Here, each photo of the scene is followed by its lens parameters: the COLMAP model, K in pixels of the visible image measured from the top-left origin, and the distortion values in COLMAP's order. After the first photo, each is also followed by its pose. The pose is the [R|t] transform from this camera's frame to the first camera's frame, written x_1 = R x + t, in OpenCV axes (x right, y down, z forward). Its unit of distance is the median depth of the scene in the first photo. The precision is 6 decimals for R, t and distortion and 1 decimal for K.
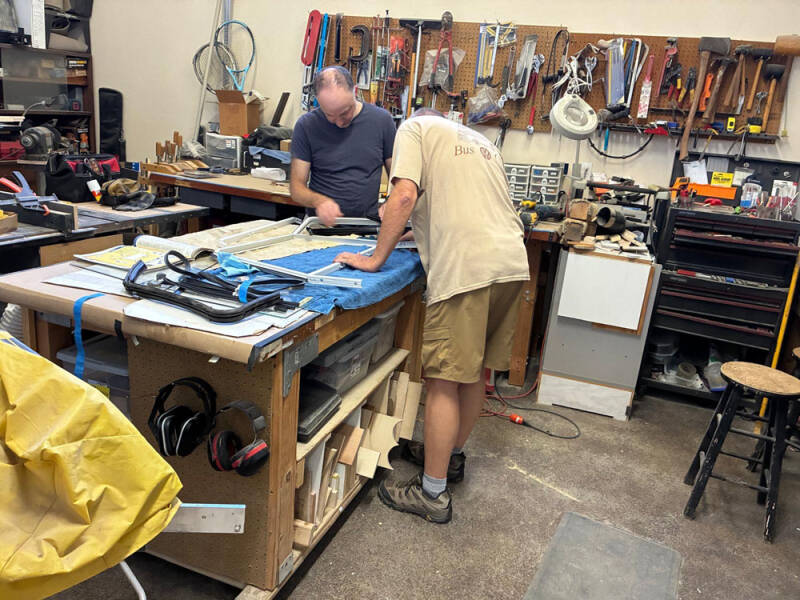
lens RADIAL K [[619.2, 0, 400.0], [0, 619.2, 300.0], [0, 0, 1]] dist [0.032640, -0.000347]
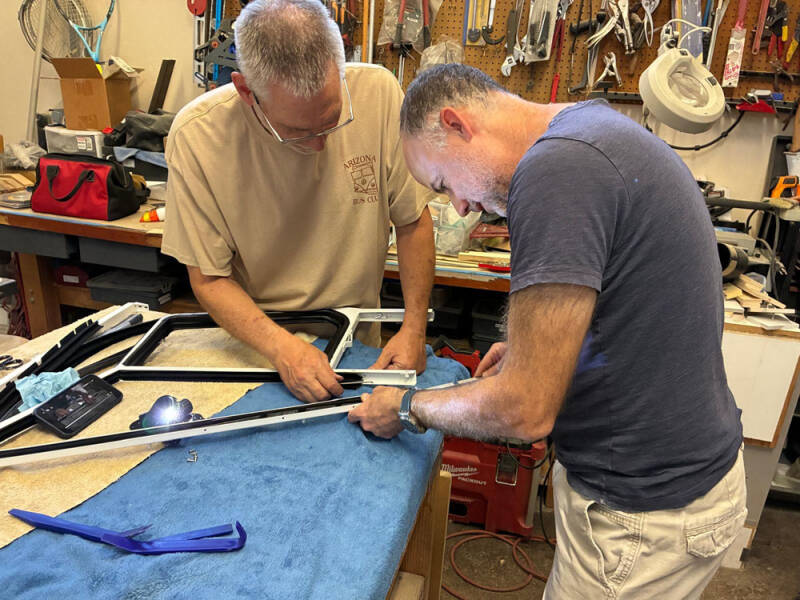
lens RADIAL K [[608.3, 0, 402.1], [0, 608.3, 305.4], [0, 0, 1]] dist [0.077087, -0.093693]
pose [[0.992946, -0.062755, 0.100602, -0.024098], [0.057027, 0.996637, 0.058841, -0.107583], [-0.103957, -0.052689, 0.993185, 0.338132]]
